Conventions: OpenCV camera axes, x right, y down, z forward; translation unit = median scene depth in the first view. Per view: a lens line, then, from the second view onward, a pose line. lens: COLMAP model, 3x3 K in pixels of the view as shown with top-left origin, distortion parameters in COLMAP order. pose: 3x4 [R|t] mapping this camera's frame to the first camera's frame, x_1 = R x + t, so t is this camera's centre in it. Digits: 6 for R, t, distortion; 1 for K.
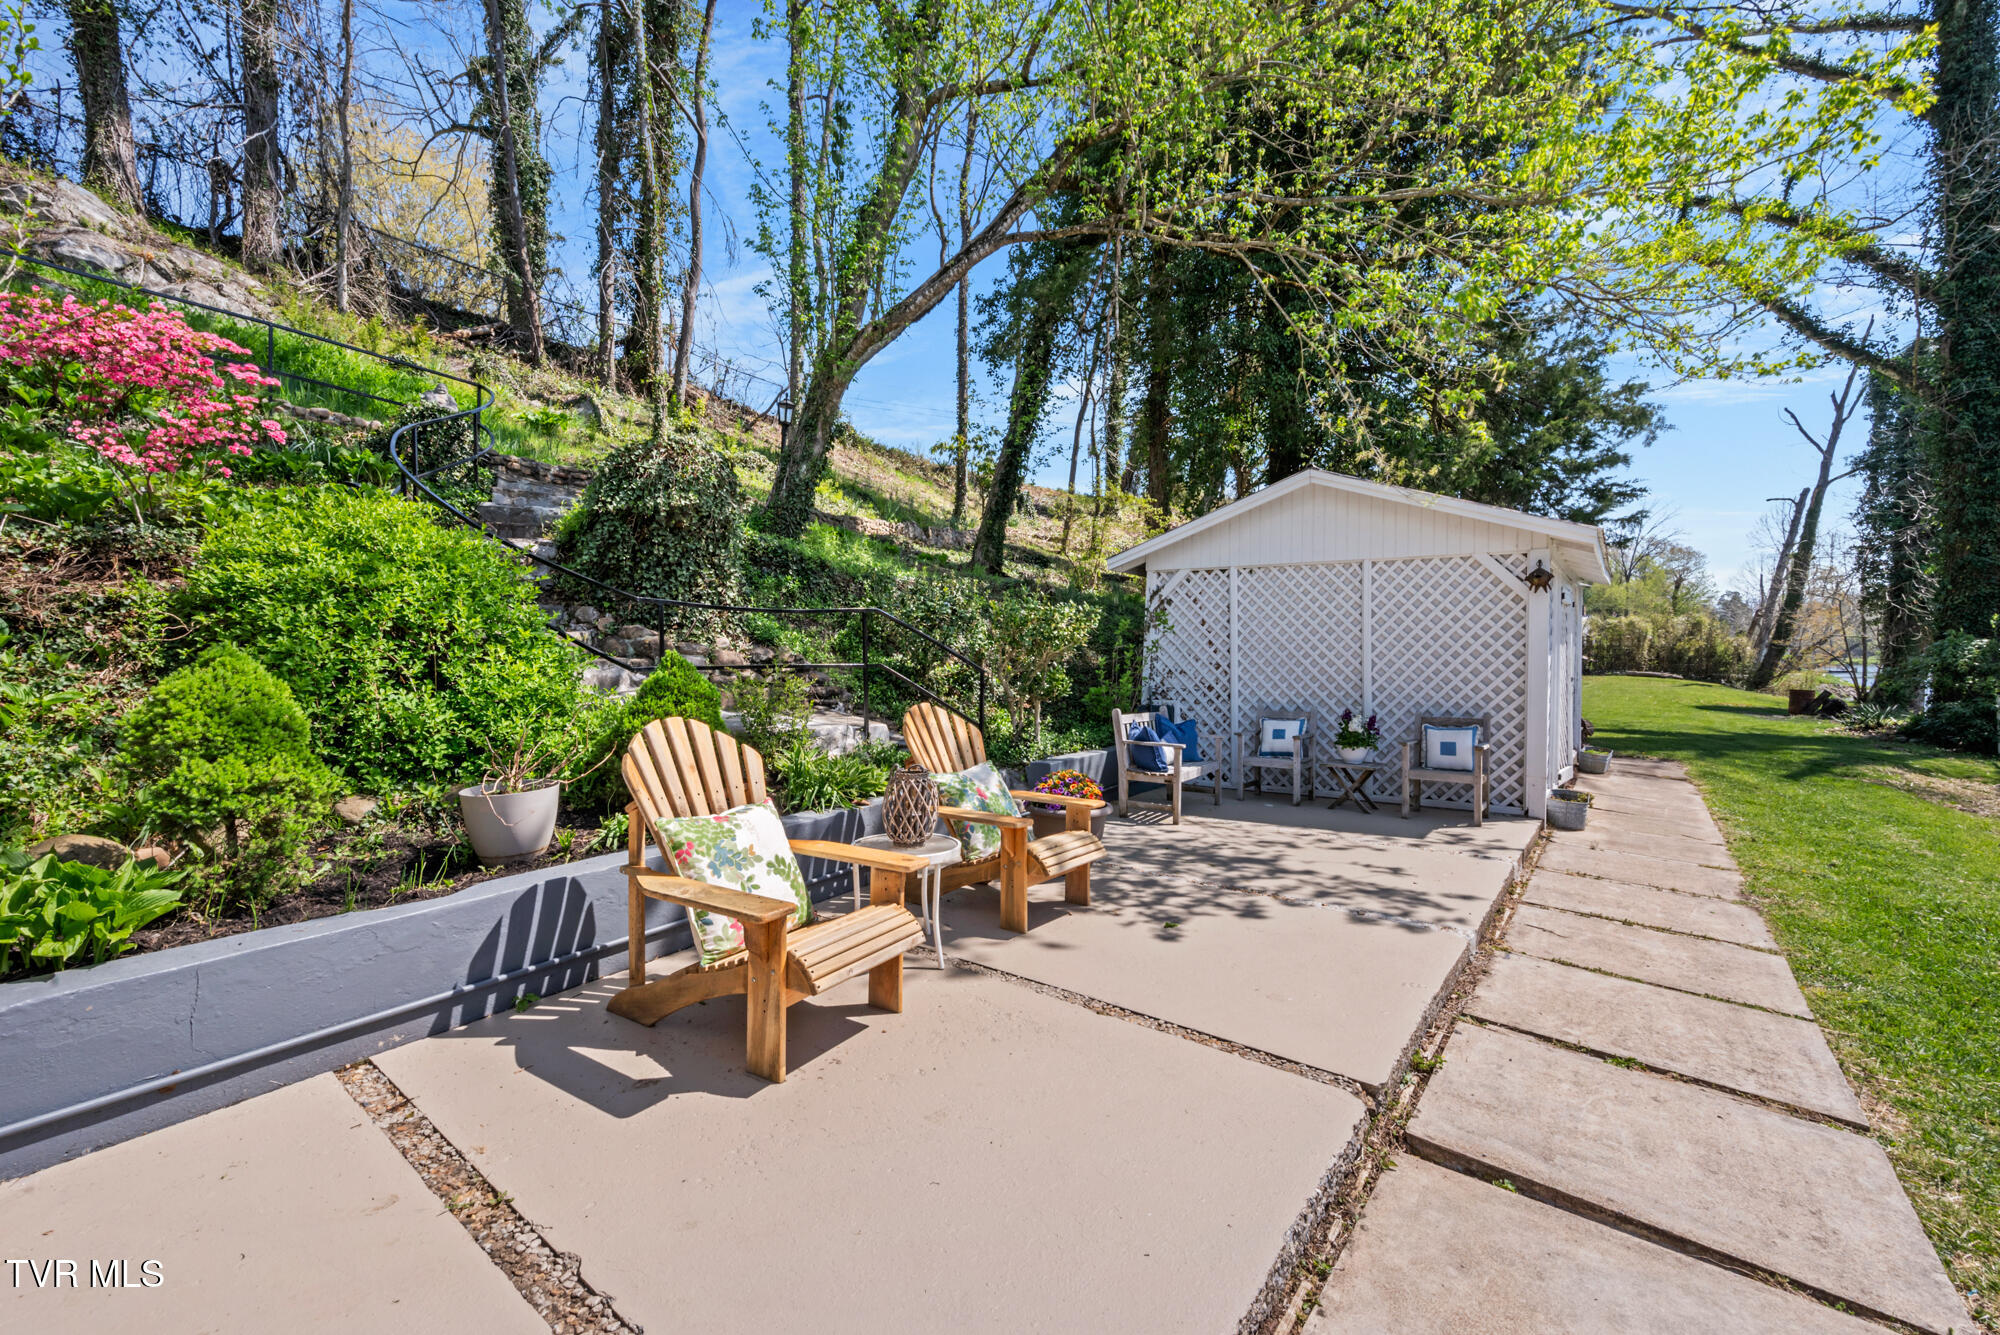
lens RADIAL K [[792.4, 0, 987.9], [0, 792.4, 665.3], [0, 0, 1]] dist [-0.002130, -0.001949]
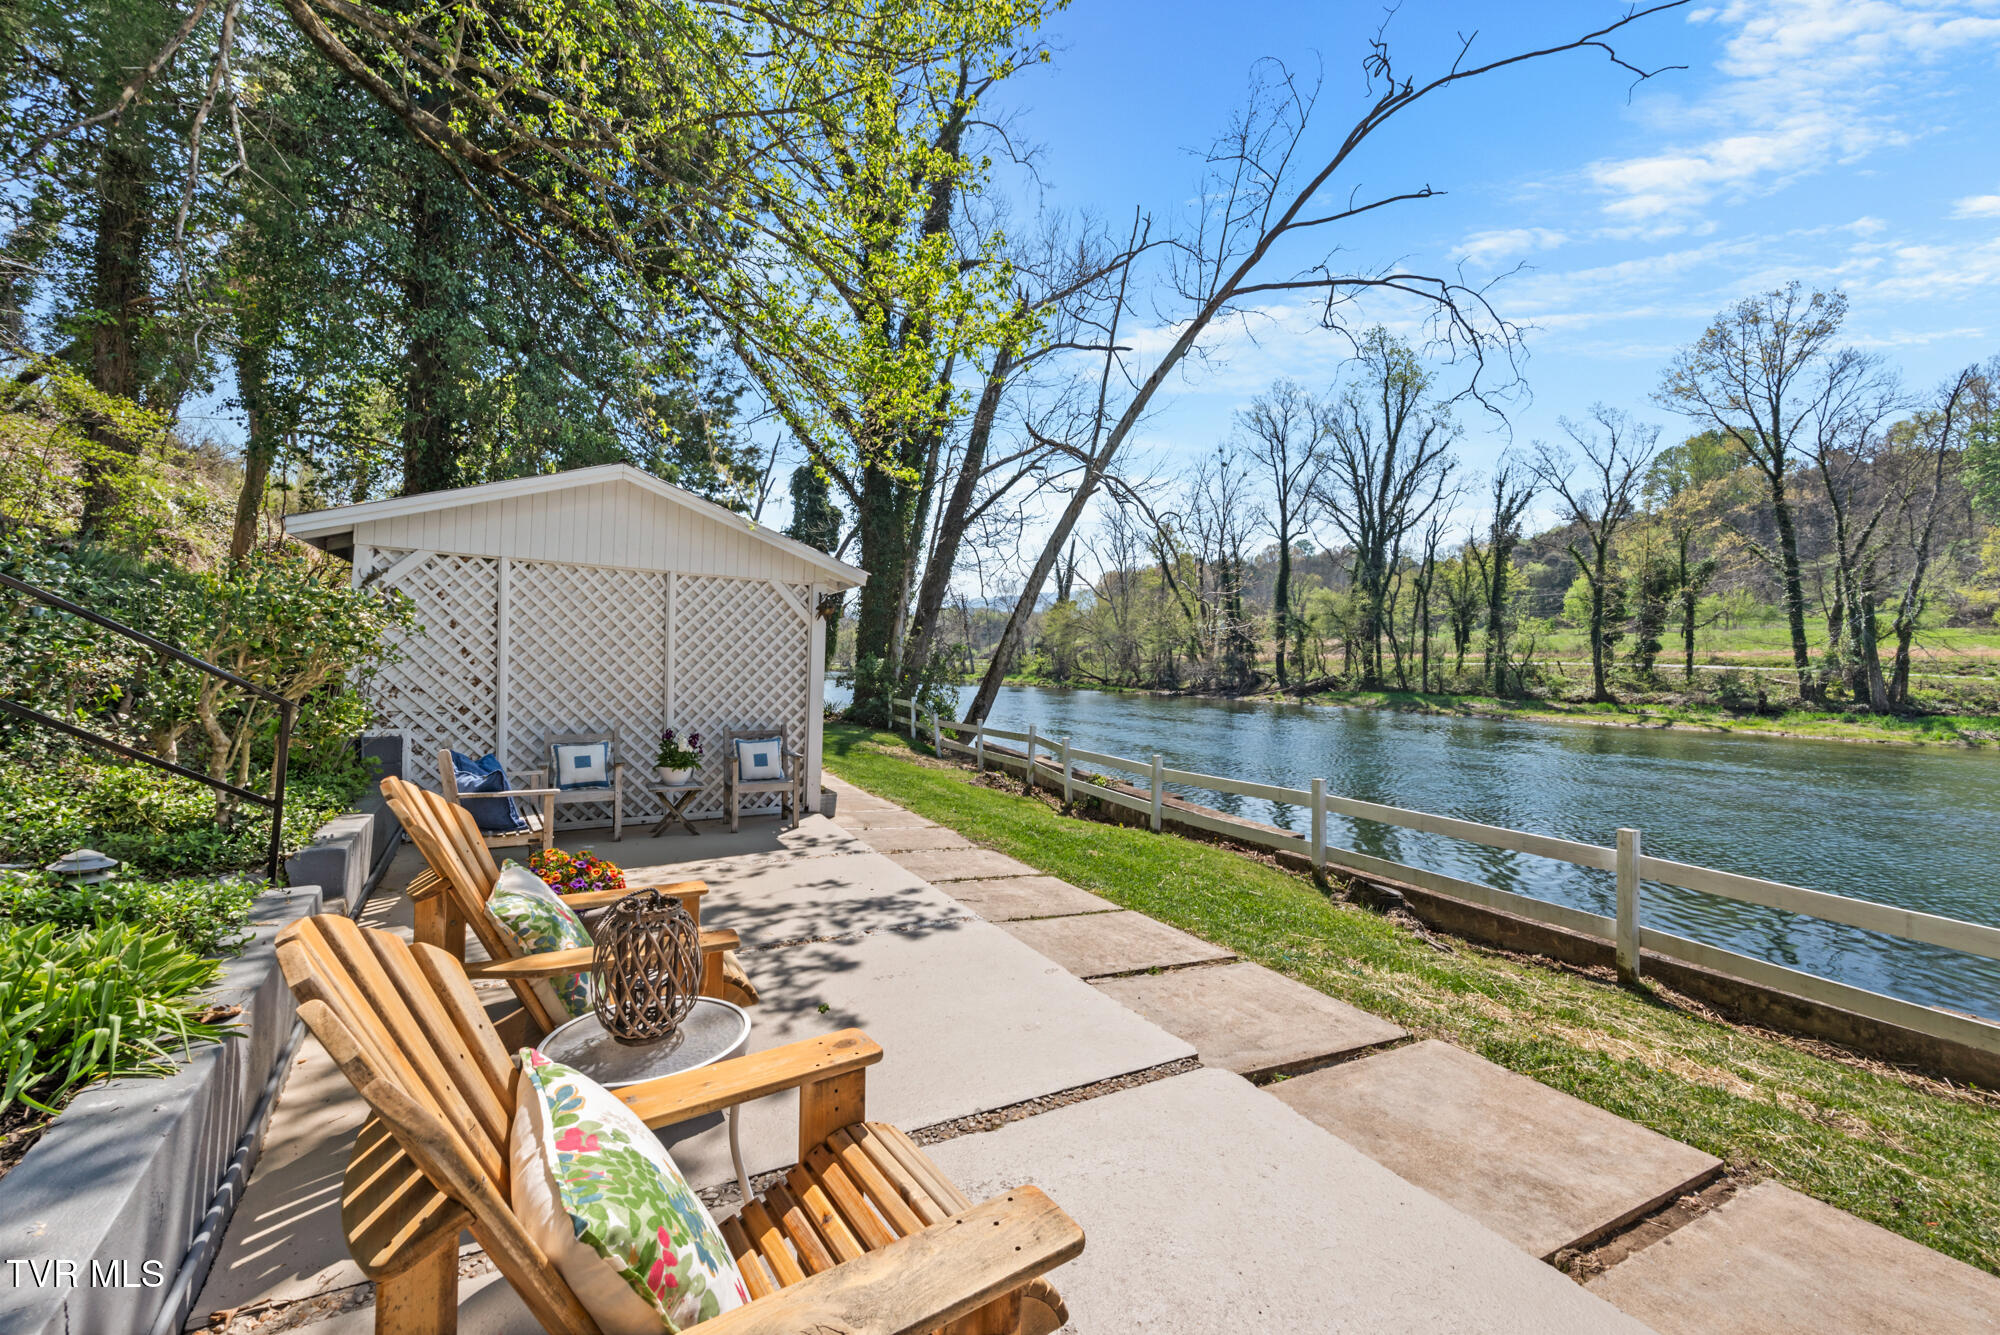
lens RADIAL K [[792.4, 0, 1002.1], [0, 792.4, 654.3], [0, 0, 1]] dist [-0.002130, -0.001949]
pose [[0.405220, 0.020162, 0.913997, -0.308049], [-0.006877, 0.999796, -0.019006, -0.021652], [-0.914193, 0.001417, 0.405276, 0.320556]]
